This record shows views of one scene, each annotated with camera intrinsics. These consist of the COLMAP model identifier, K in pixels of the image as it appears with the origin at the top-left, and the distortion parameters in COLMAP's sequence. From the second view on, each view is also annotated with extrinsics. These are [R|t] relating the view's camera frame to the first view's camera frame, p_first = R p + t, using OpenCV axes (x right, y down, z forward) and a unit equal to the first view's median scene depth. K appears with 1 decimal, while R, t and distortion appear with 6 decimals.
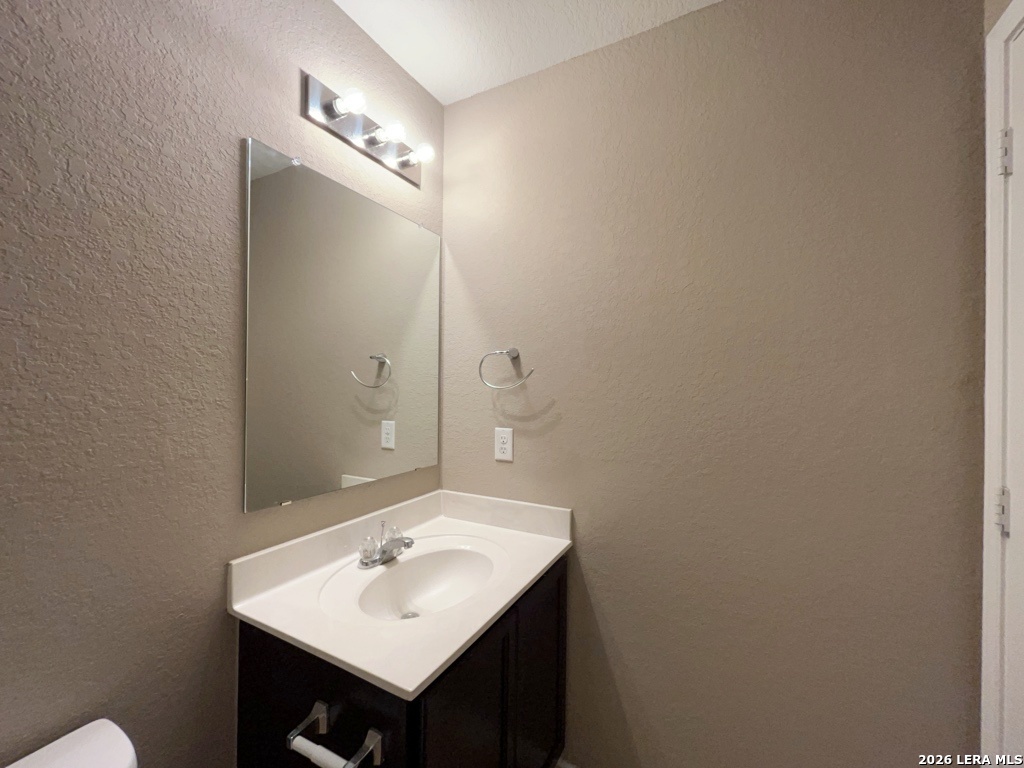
lens RADIAL K [[414.9, 0, 514.1], [0, 414.9, 385.4], [0, 0, 1]] dist [-0.001769, -0.000522]
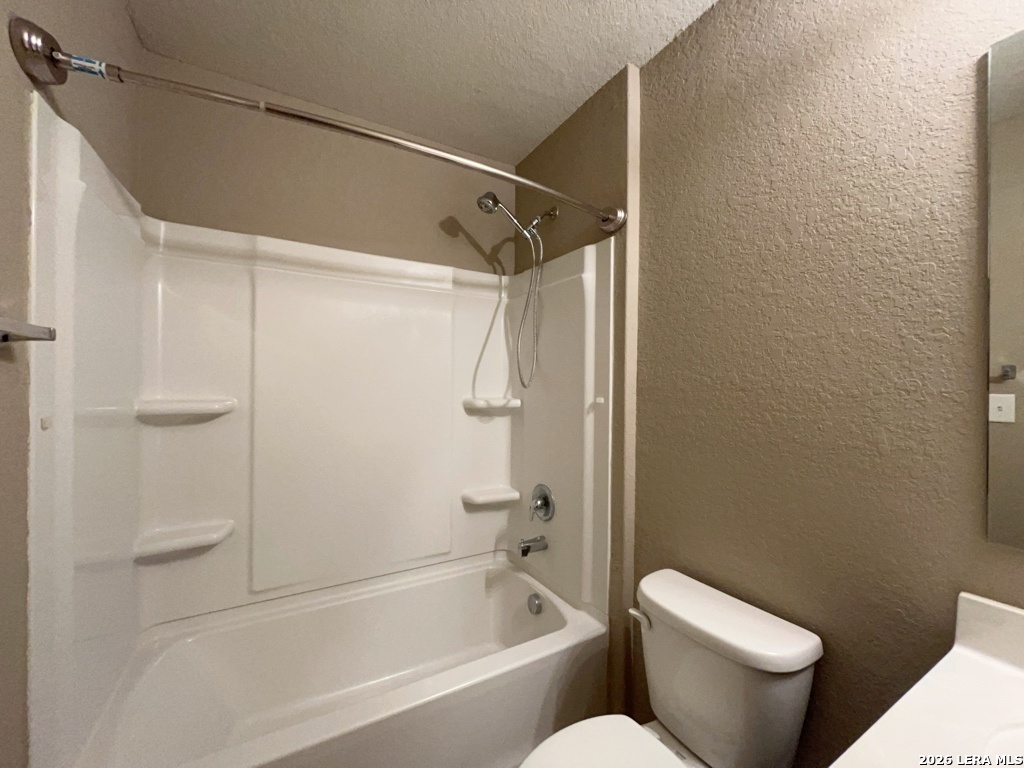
lens RADIAL K [[414.9, 0, 514.1], [0, 414.9, 385.4], [0, 0, 1]] dist [-0.001769, -0.000522]
pose [[-0.527801, -0.015854, -0.849220, 0.515347], [-0.012106, 0.999865, -0.011142, 0.046367], [0.849282, 0.004400, -0.527921, 0.749069]]
